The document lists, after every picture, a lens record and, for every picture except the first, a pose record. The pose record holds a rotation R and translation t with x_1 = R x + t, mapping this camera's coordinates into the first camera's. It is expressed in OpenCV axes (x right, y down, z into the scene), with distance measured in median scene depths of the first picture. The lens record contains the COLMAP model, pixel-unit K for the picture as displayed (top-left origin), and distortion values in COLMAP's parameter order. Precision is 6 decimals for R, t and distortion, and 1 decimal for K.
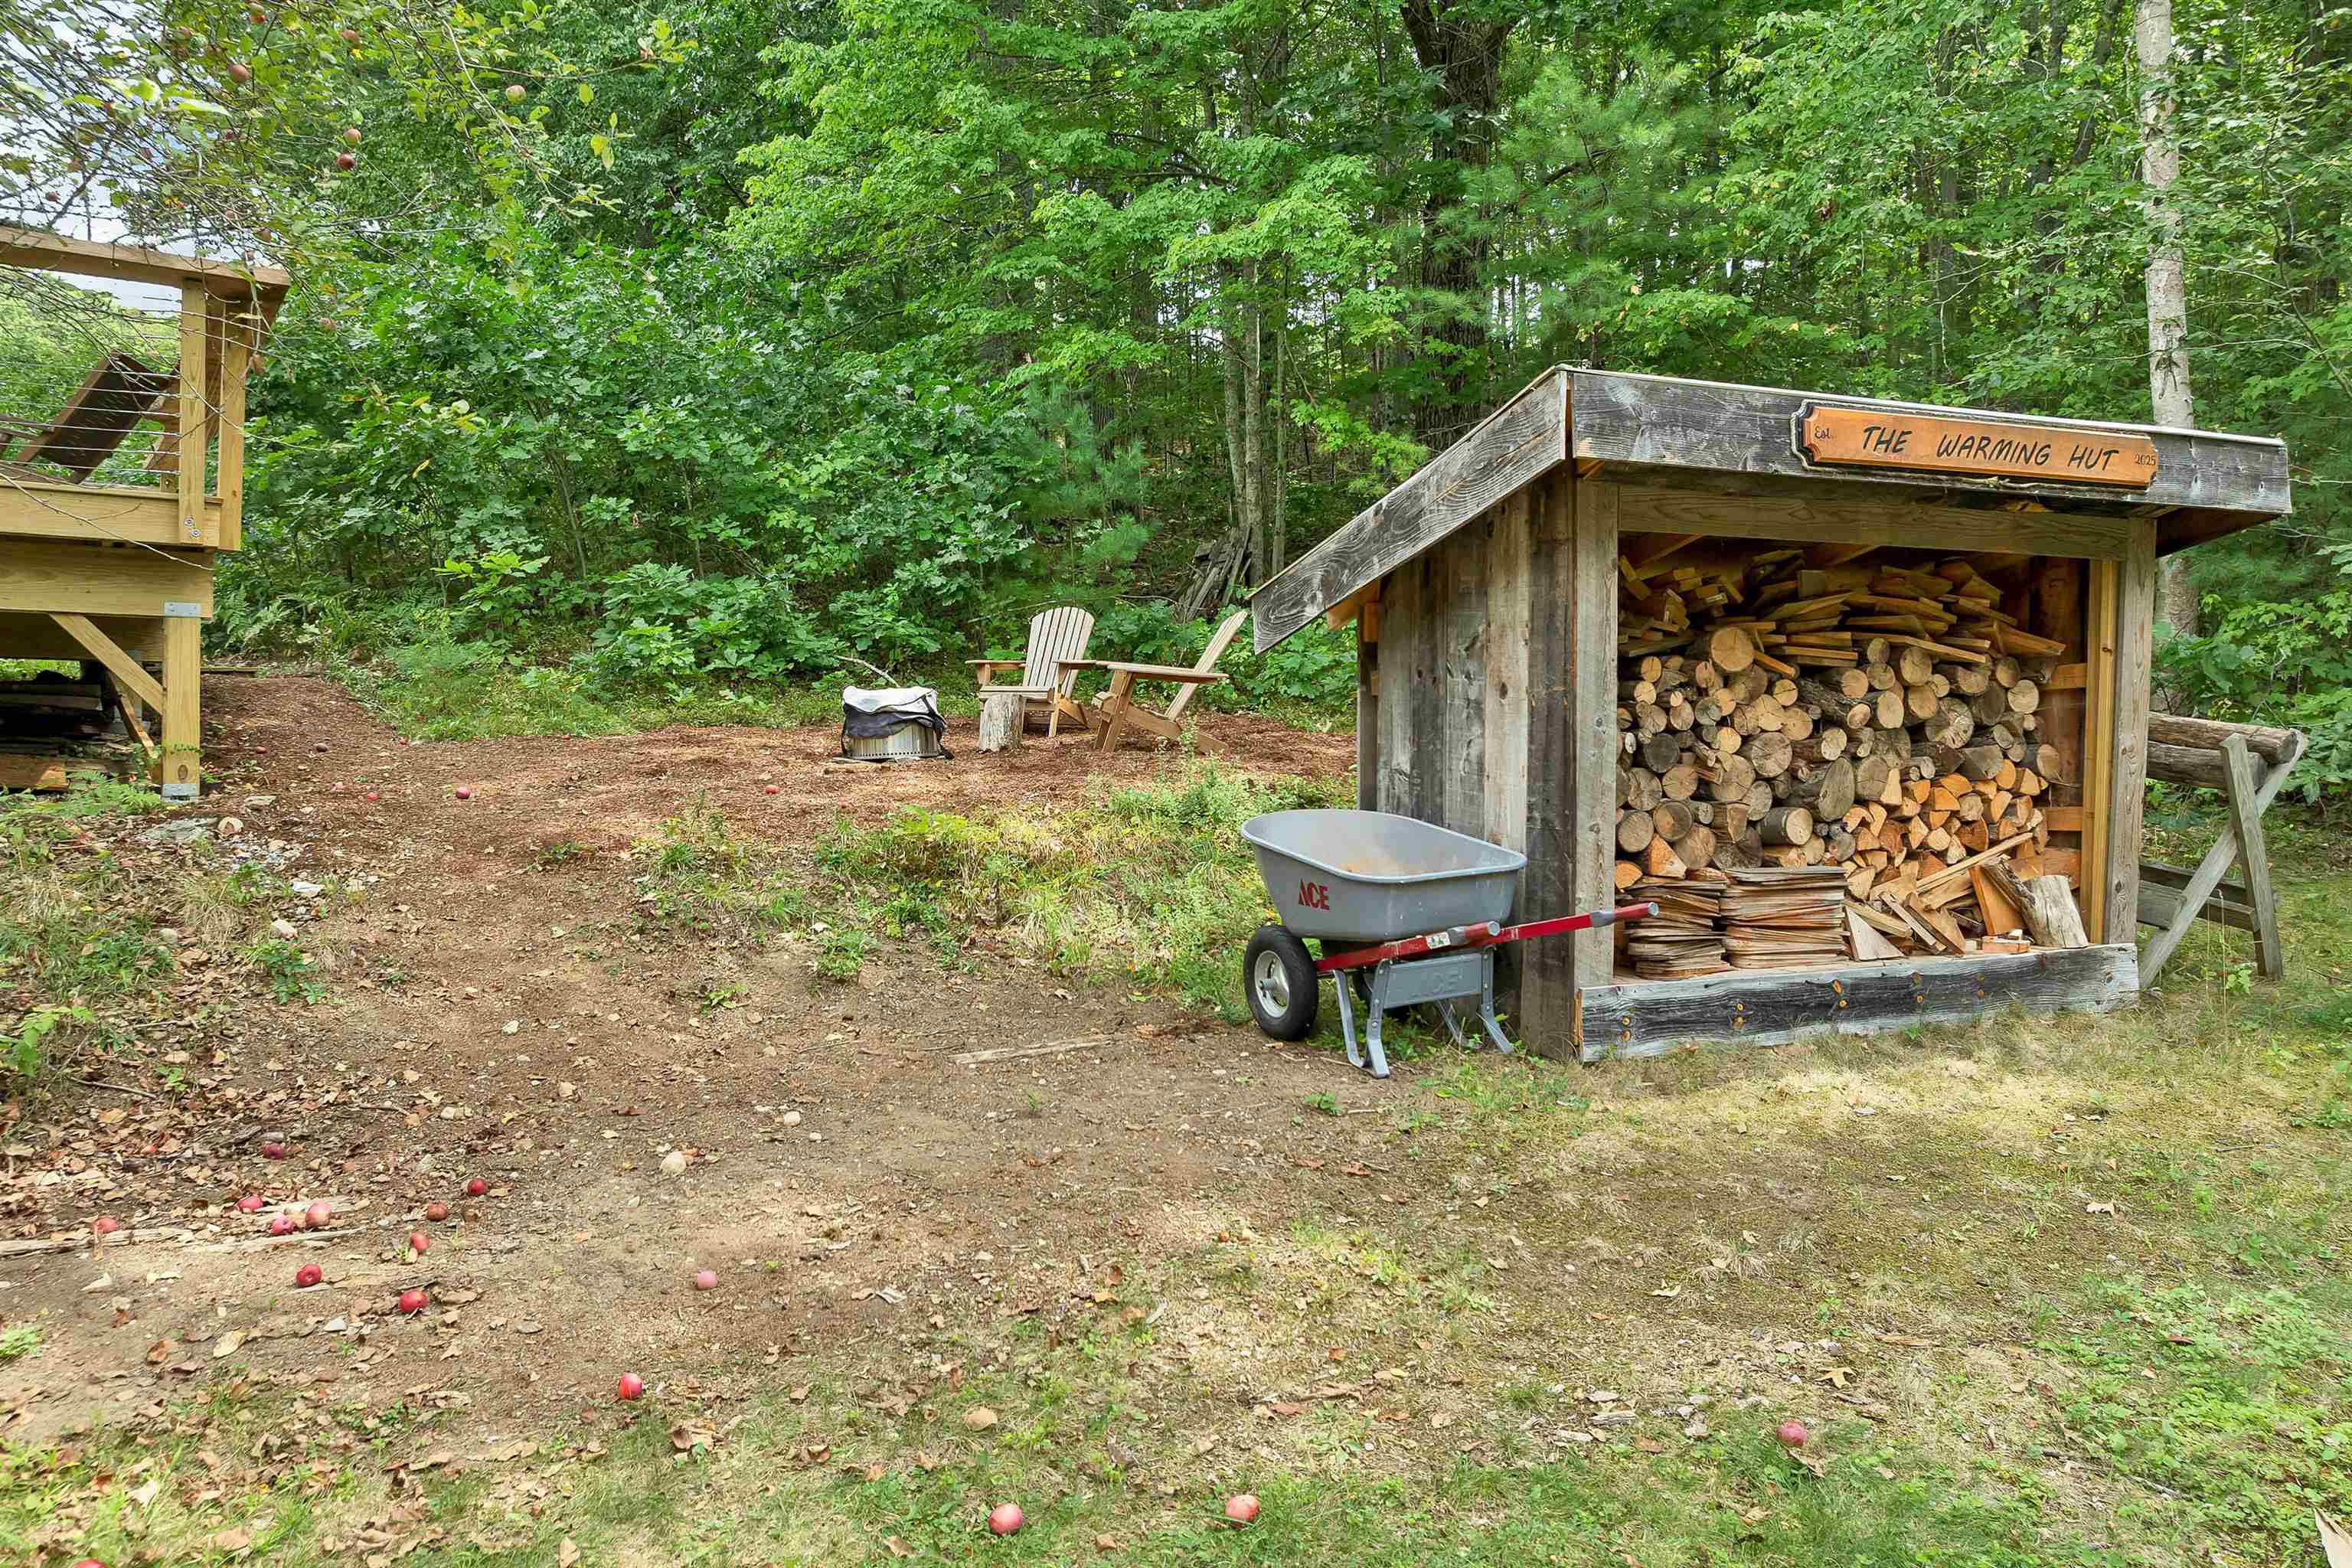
lens RADIAL K [[1640.9, 0, 1176.0], [0, 1640.9, 784.0], [0, 0, 1]] dist [-0.066186, -0.002512]
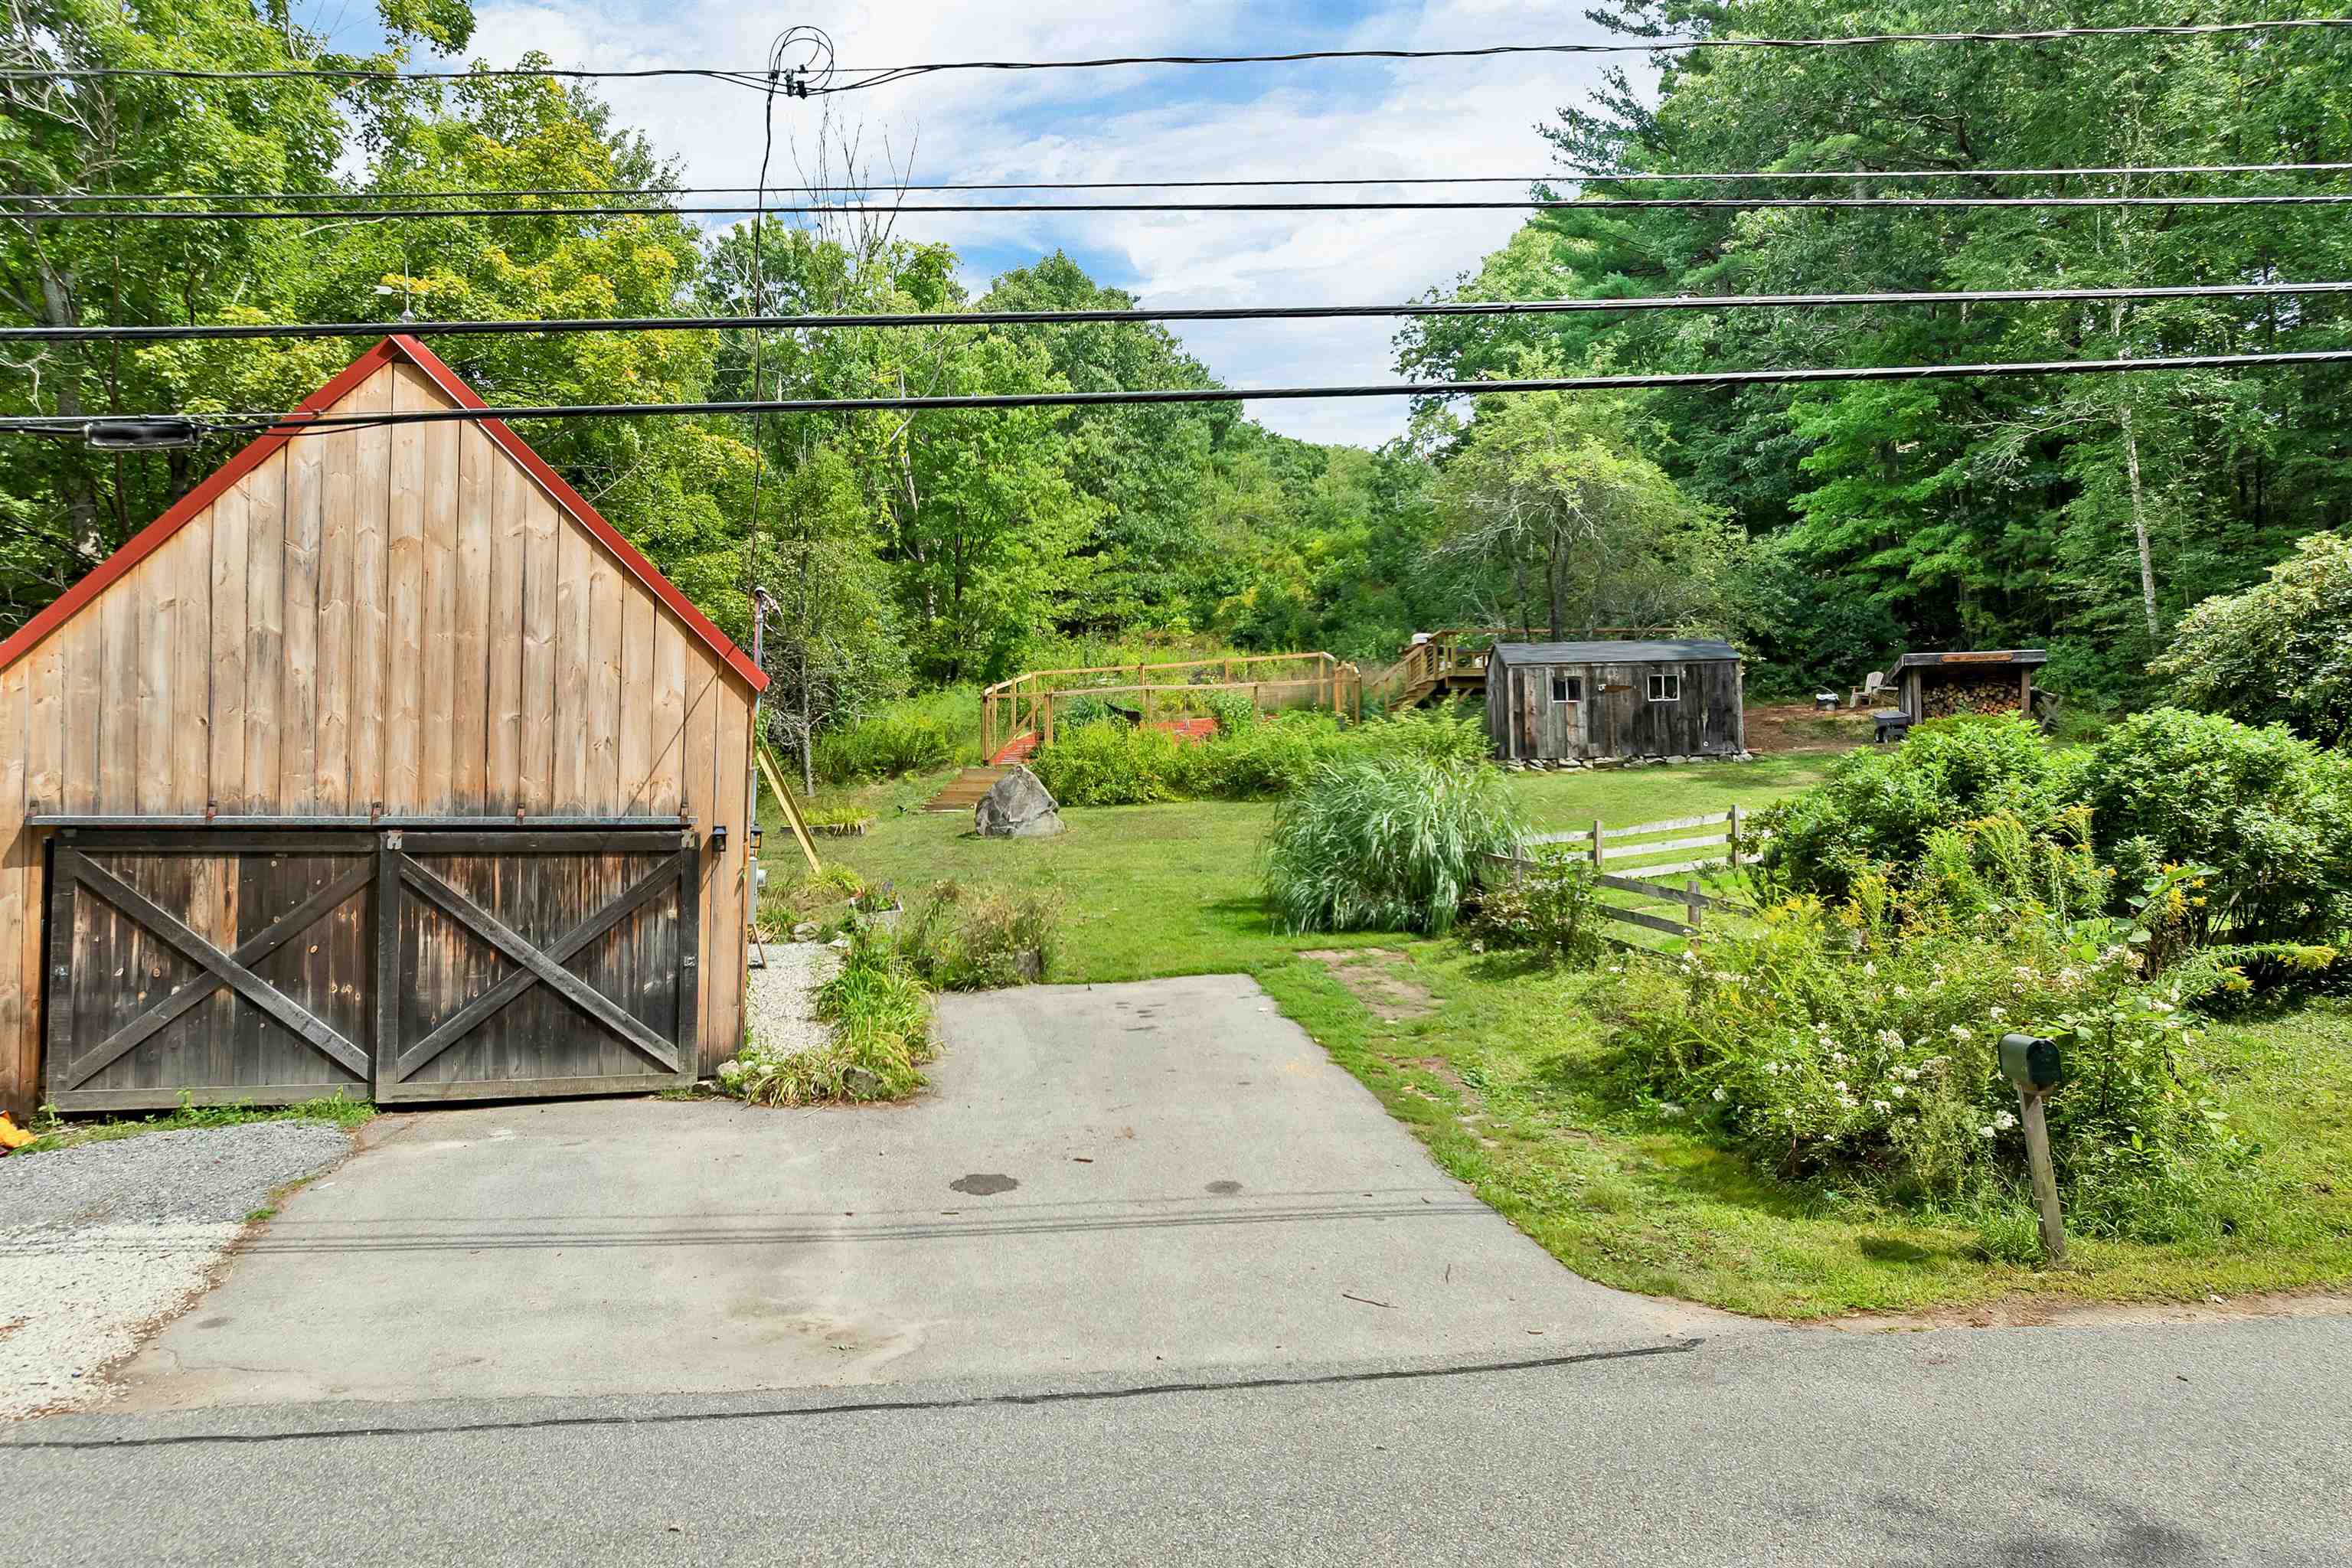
lens RADIAL K [[1640.9, 0, 1176.0], [0, 1640.9, 784.0], [0, 0, 1]] dist [-0.066186, -0.002512]
pose [[0.832586, -0.006808, -0.553855, 0.646008], [0.006716, 0.999975, -0.002195, 0.149333], [0.553856, -0.001892, 0.832610, -2.979360]]
